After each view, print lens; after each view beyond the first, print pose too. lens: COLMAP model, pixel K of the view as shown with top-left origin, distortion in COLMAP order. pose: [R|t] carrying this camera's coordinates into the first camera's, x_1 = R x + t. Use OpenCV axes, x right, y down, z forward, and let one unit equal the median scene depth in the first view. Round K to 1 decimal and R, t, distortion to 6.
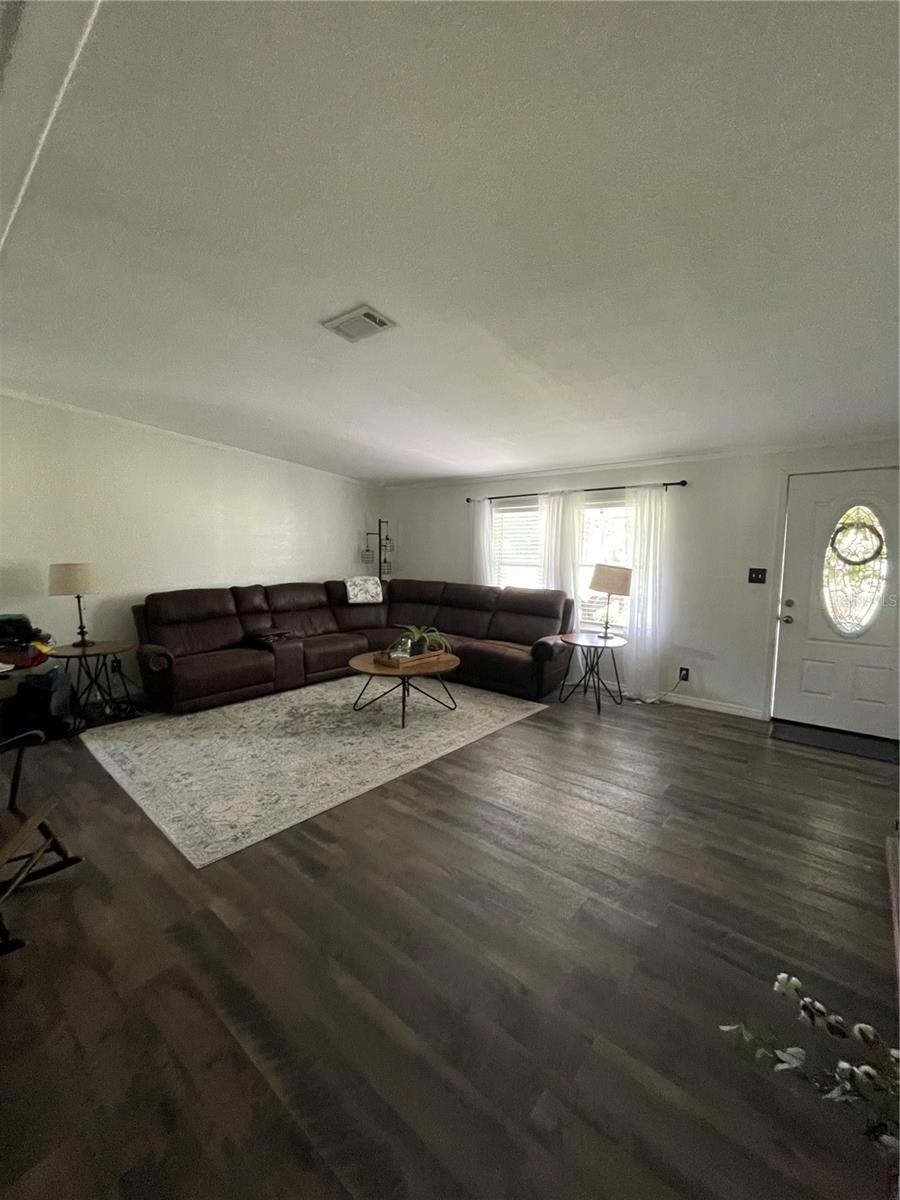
lens RADIAL K [[487.5, 0, 453.3], [0, 487.5, 599.2], [0, 0, 1]] dist [-0.000653, 0.000314]
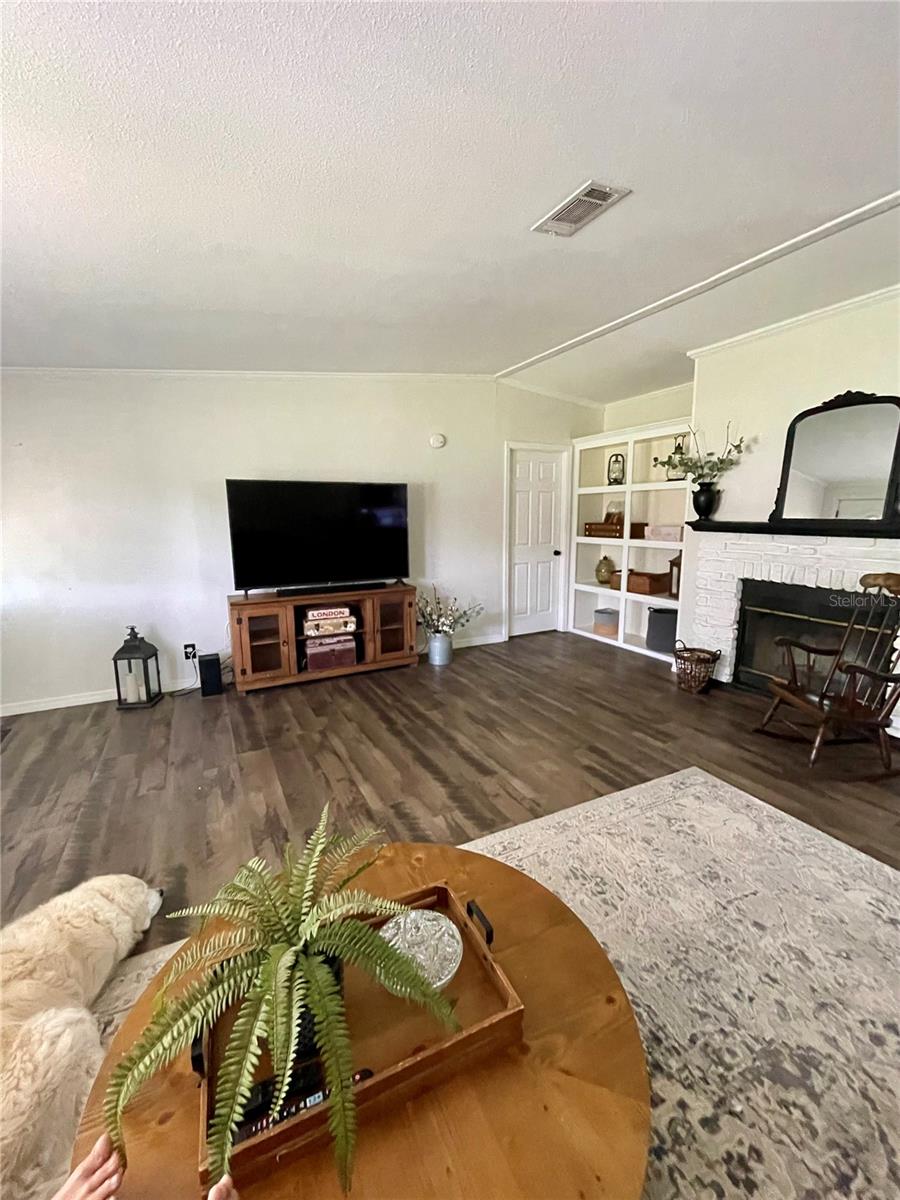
lens RADIAL K [[487.5, 0, 454.8], [0, 487.5, 598.4], [0, 0, 1]] dist [-0.000653, 0.000314]
pose [[-0.926235, -0.064329, 0.371417, -0.226061], [0.042630, 0.961132, 0.272777, -0.124822], [-0.374529, 0.268489, -0.887492, 1.274770]]
